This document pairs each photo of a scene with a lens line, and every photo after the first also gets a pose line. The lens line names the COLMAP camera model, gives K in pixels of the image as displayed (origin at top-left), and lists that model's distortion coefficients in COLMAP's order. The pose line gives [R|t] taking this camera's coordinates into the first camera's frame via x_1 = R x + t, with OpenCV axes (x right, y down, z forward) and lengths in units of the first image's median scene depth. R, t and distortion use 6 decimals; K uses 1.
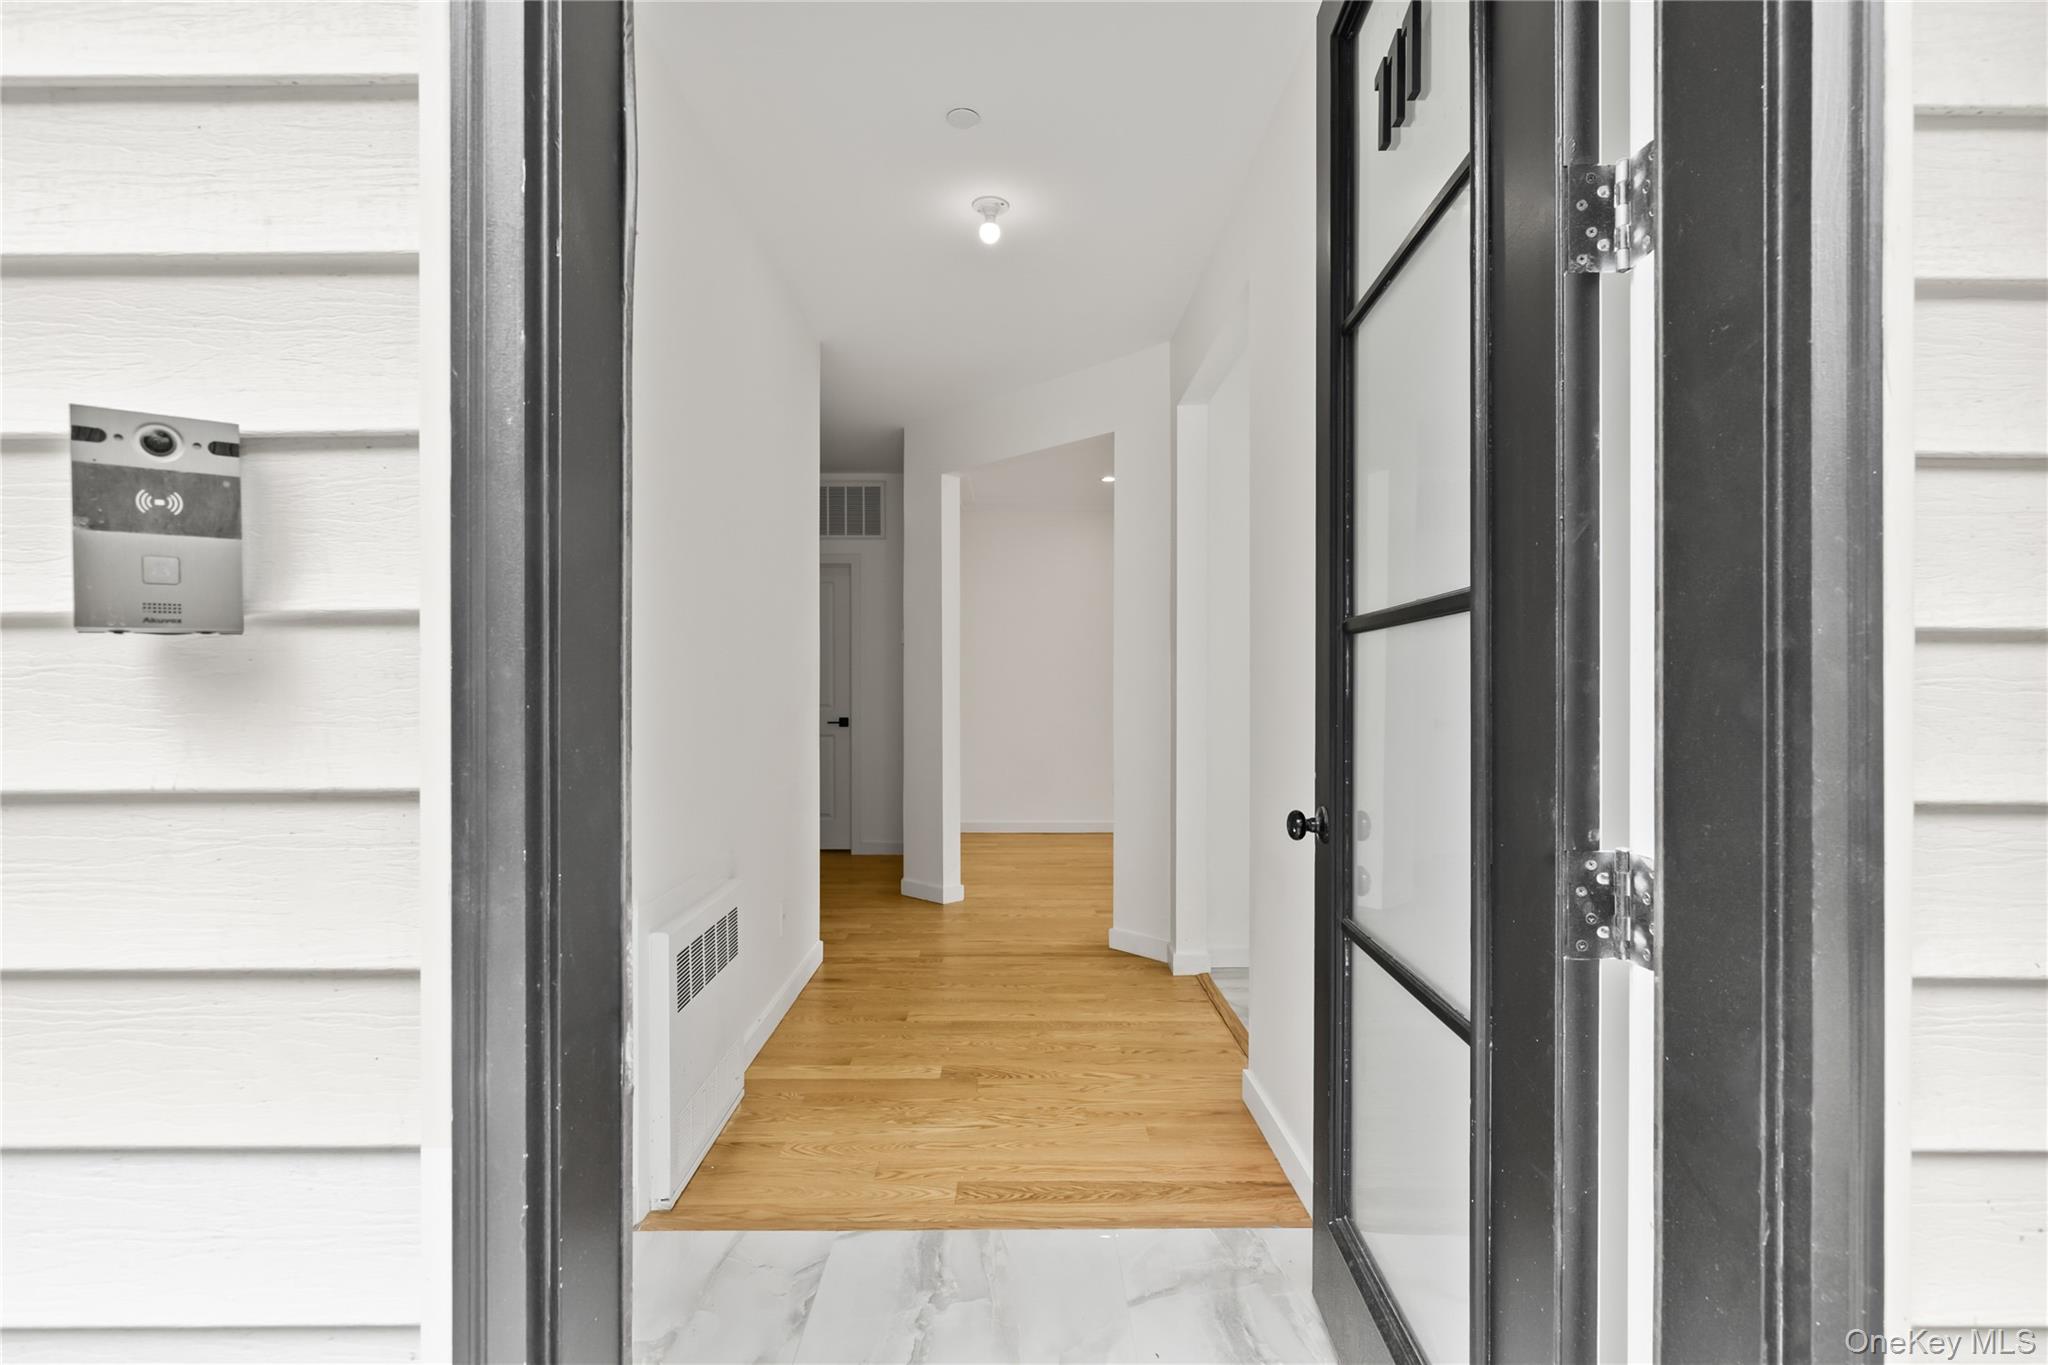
lens RADIAL K [[950.4, 0, 1025.7], [0, 950.4, 684.5], [0, 0, 1]] dist [-0.005994, -0.000442]
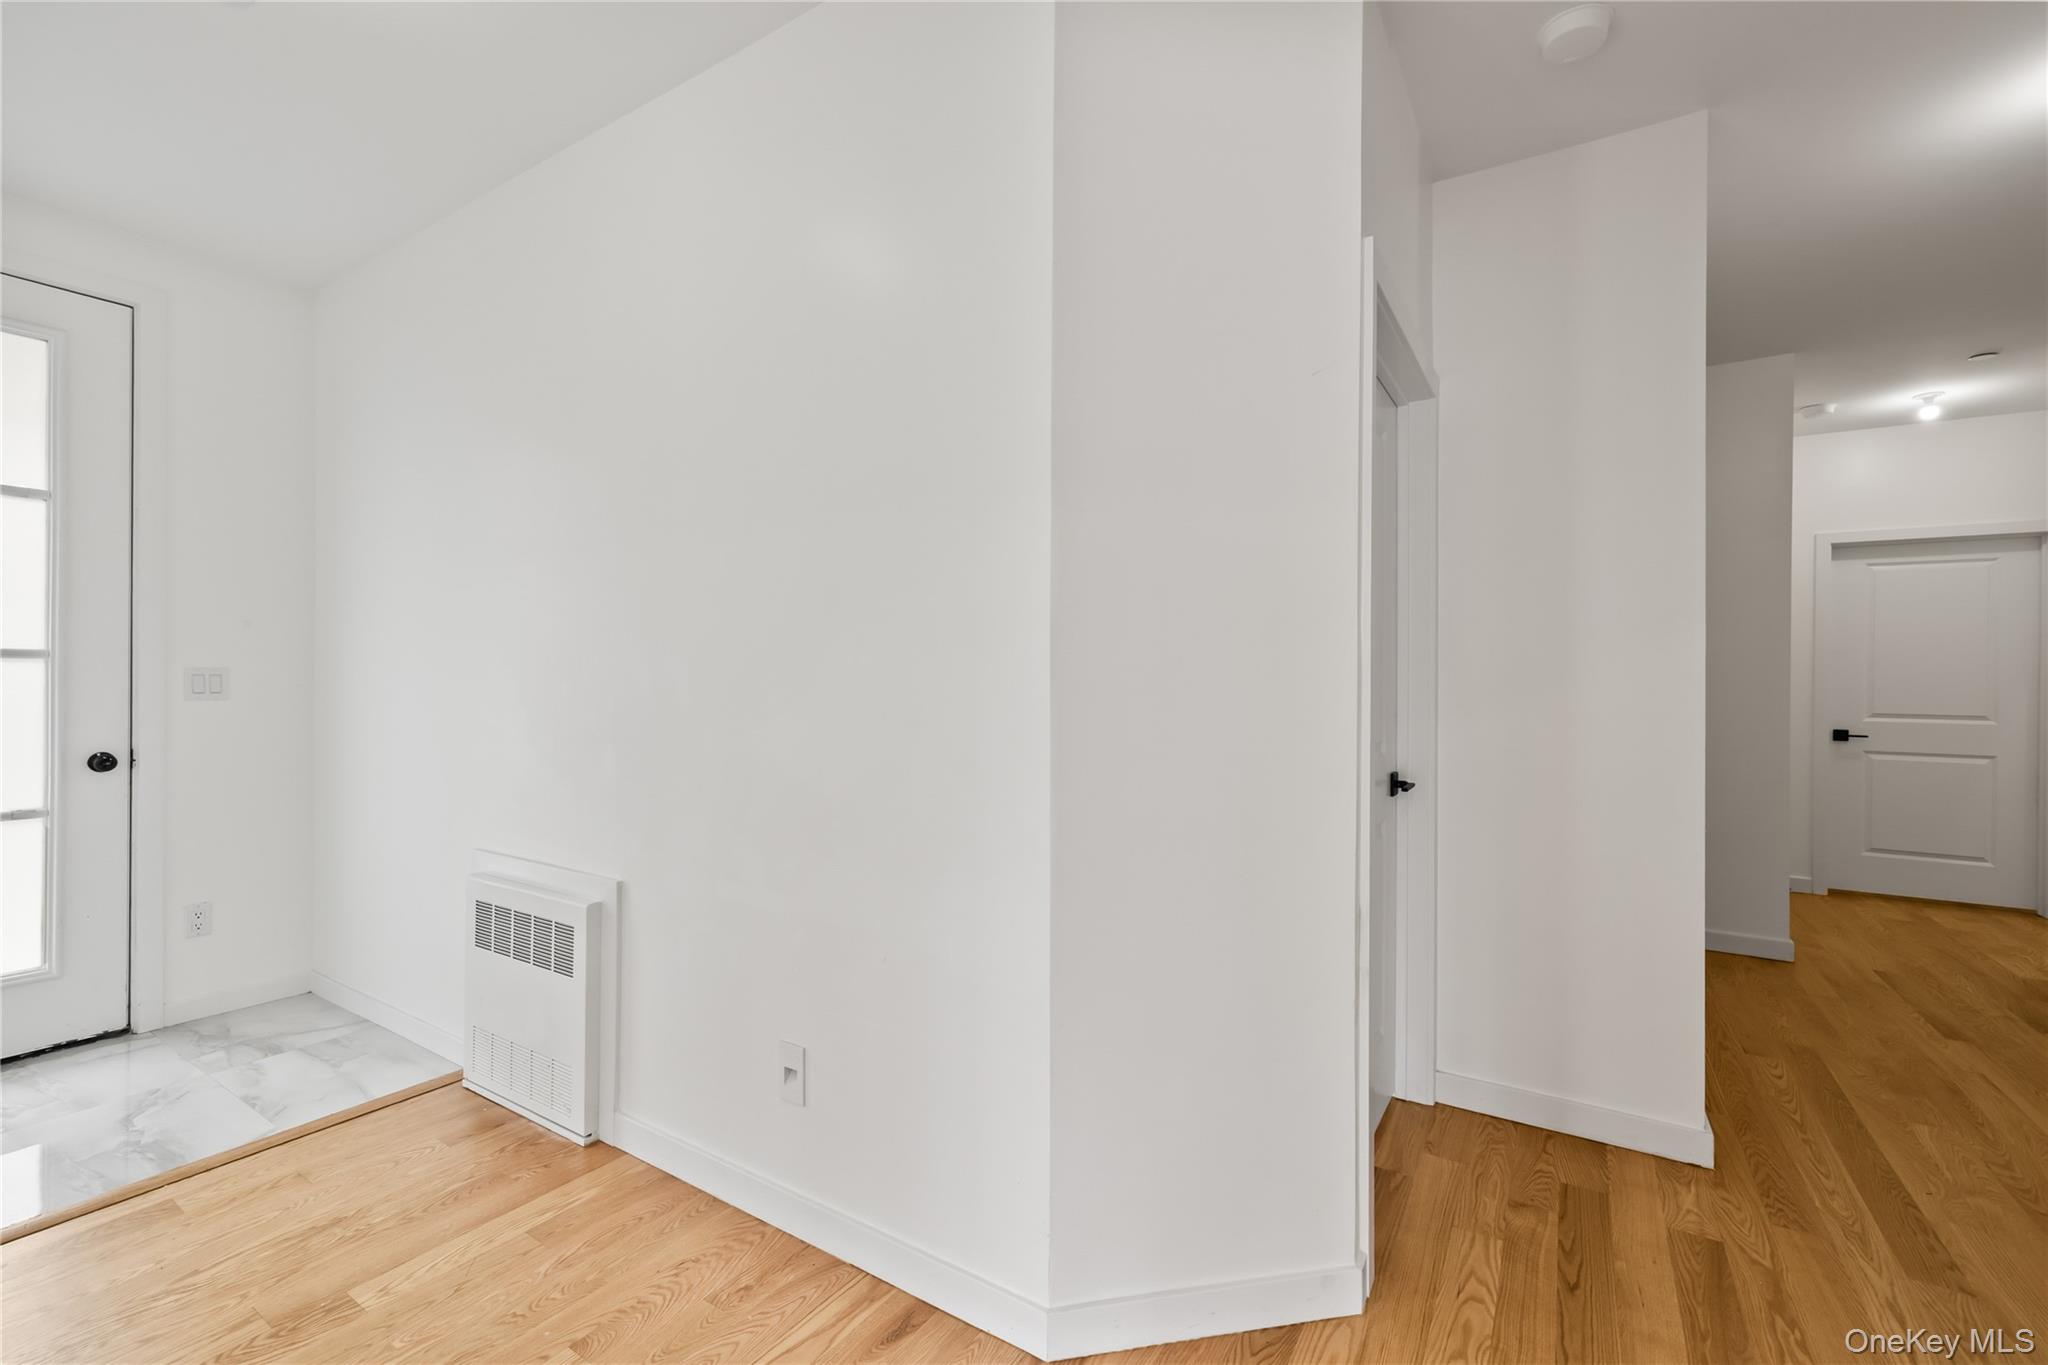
lens RADIAL K [[863.6, 0, 1028.4], [0, 863.6, 678.9], [0, 0, 1]] dist [0.002837, -0.000889]
pose [[-0.542525, -0.010660, -0.839972, 0.167806], [-0.007604, 0.999941, -0.007778, -0.008189], [0.840005, 0.002167, -0.542574, 1.793207]]
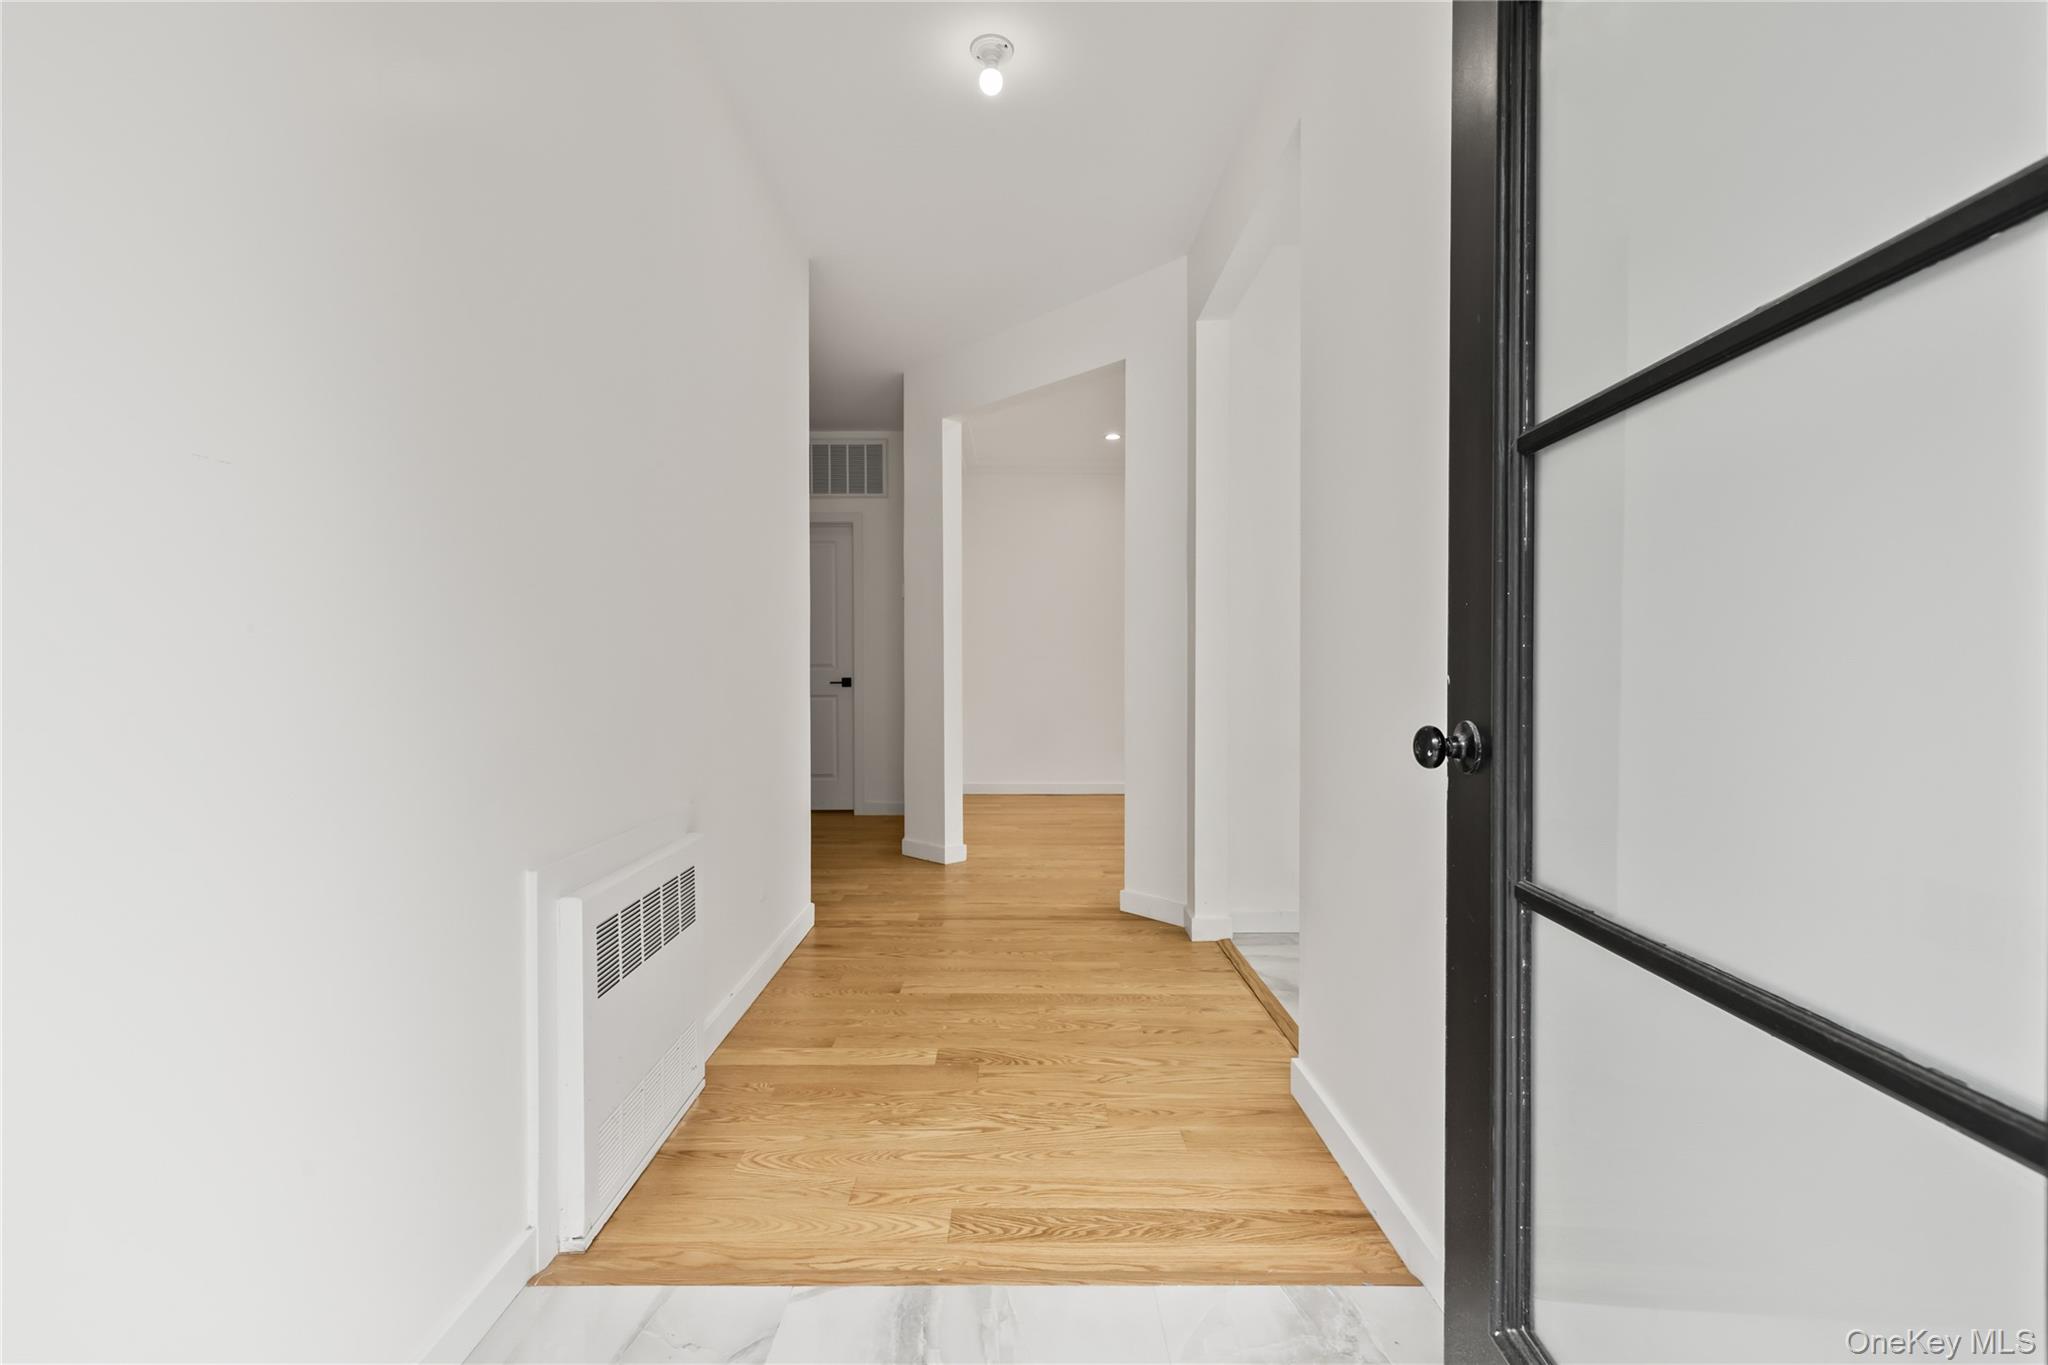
lens RADIAL K [[863.6, 0, 1019.4], [0, 863.6, 672.2], [0, 0, 1]] dist [0.002837, -0.000889]
pose [[0.999968, -0.001268, -0.007880, -0.007054], [0.001314, 0.999982, 0.005930, 0.055347], [0.007872, -0.005940, 0.999951, 0.225584]]
